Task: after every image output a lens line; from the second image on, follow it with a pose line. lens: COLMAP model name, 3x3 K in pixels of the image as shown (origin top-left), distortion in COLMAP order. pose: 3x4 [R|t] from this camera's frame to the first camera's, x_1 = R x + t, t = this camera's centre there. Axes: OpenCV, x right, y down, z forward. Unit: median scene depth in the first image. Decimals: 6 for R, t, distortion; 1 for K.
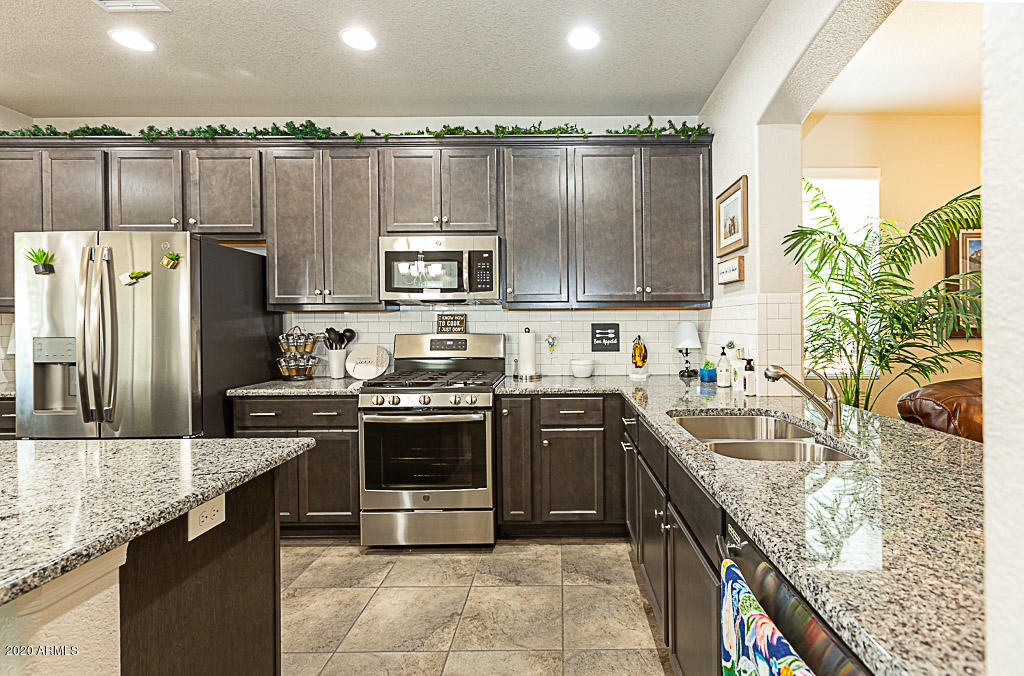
lens RADIAL K [[469.6, 0, 560.0], [0, 469.6, 327.4], [0, 0, 1]] dist [0.000322, 0.000054]
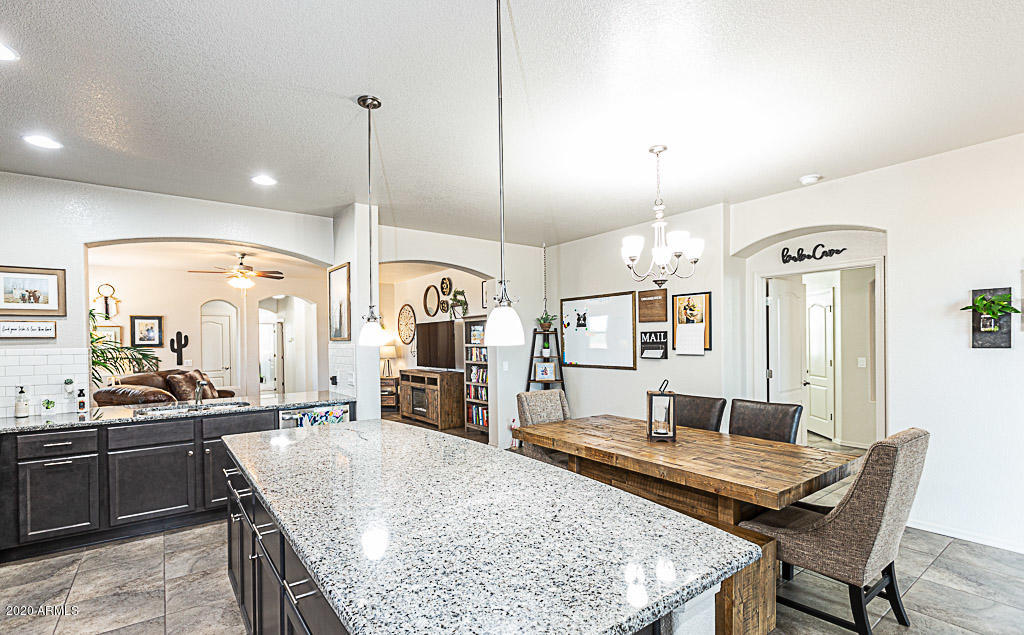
lens RADIAL K [[468.2, 0, 511.3], [0, 468.2, 343.2], [0, 0, 1]] dist [0.000995, 0.000047]
pose [[-0.600455, 0.009205, 0.799606, -1.358172], [0.021711, 0.999753, 0.004794, -0.050521], [-0.799364, 0.020239, -0.600506, 0.619336]]
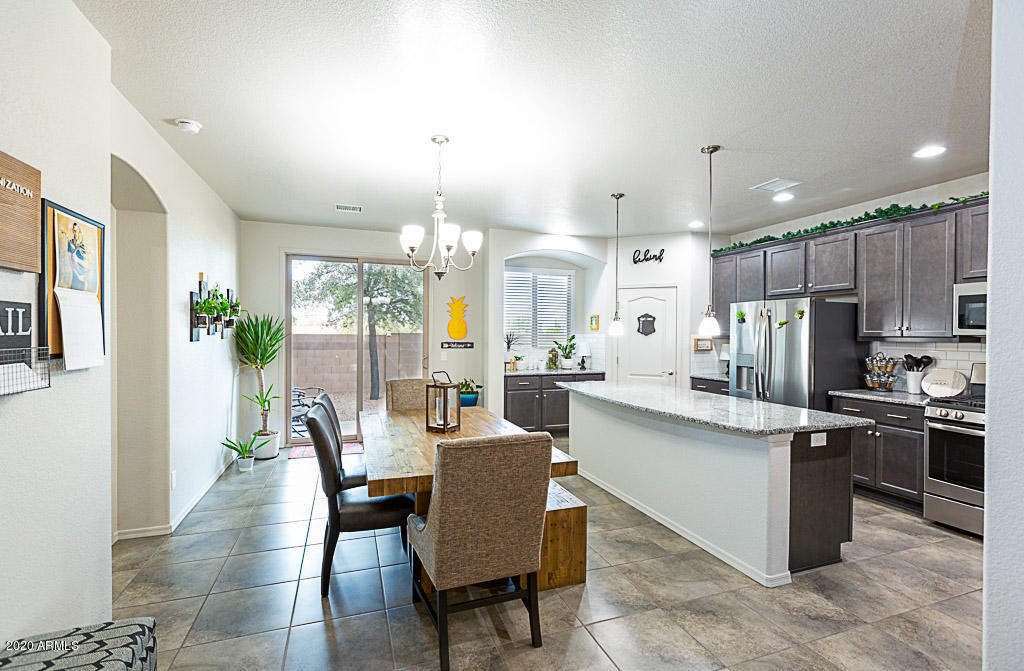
lens RADIAL K [[457.0, 0, 508.2], [0, 457.0, 340.2], [0, 0, 1]] dist [0.000936, 0.000138]
pose [[0.331861, 0.020487, -0.943106, 0.364753], [-0.014127, 0.999760, 0.016746, -0.047346], [0.943222, 0.007766, 0.332071, -0.508302]]
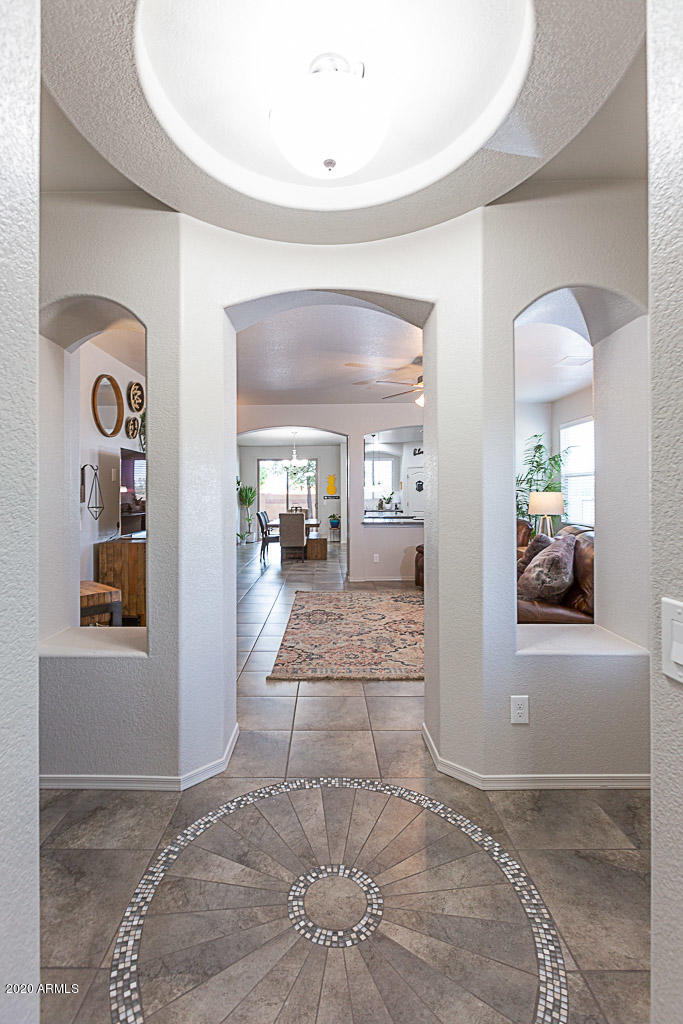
lens RADIAL K [[472.6, 0, 315.8], [0, 472.6, 493.5], [0, 0, 1]] dist [-0.000677, 0.000085]
pose [[-0.024790, 0.002727, -0.999689, 2.883222], [-0.001221, 0.999995, 0.002759, -0.037495], [0.999692, 0.001289, -0.024786, -0.063222]]
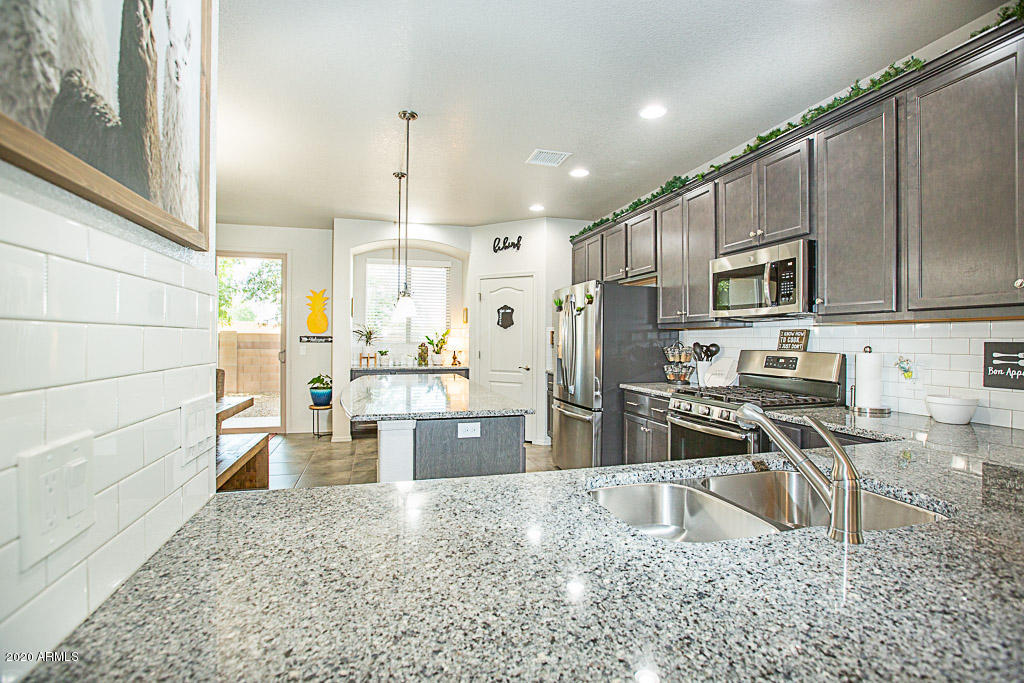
lens RADIAL K [[472.6, 0, 512.0], [0, 472.6, 341.5], [0, 0, 1]] dist [-0.000677, 0.000085]
pose [[0.274119, 0.012593, -0.961613, 0.555891], [-0.014420, 0.999856, 0.008983, -0.006252], [0.961588, 0.011404, 0.274261, 0.242766]]
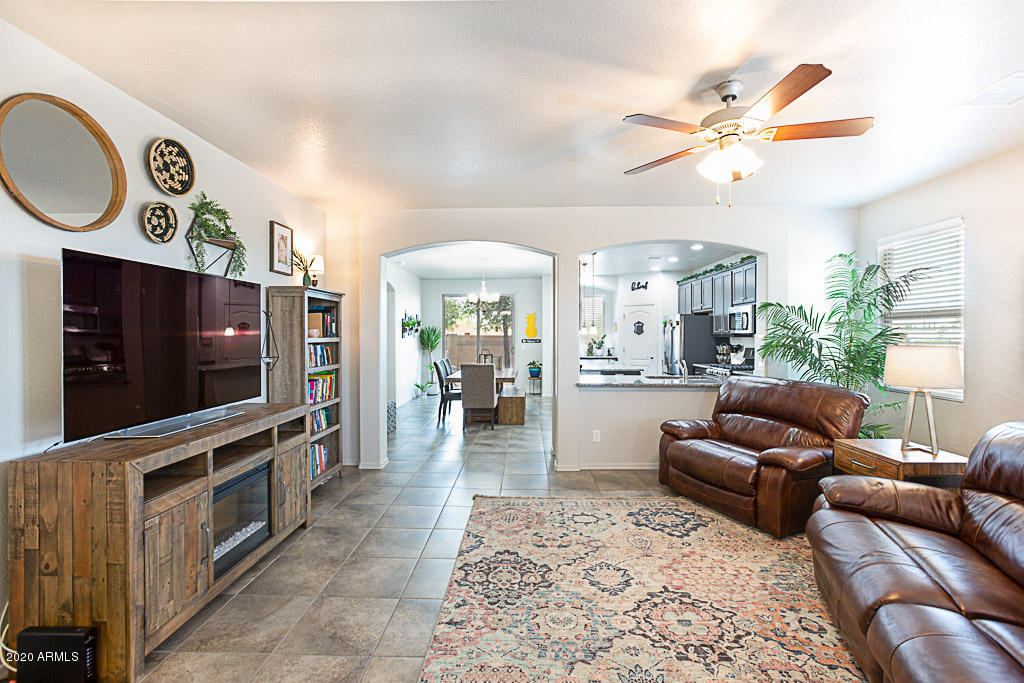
lens RADIAL K [[464.1, 0, 512.2], [0, 464.1, 338.8], [0, 0, 1]] dist [-0.039627, 0.023189]
pose [[-0.032665, 0.015626, -0.999344, 2.047523], [-0.005003, 0.999863, 0.015797, -0.061450], [0.999454, 0.005516, -0.032582, -0.054619]]
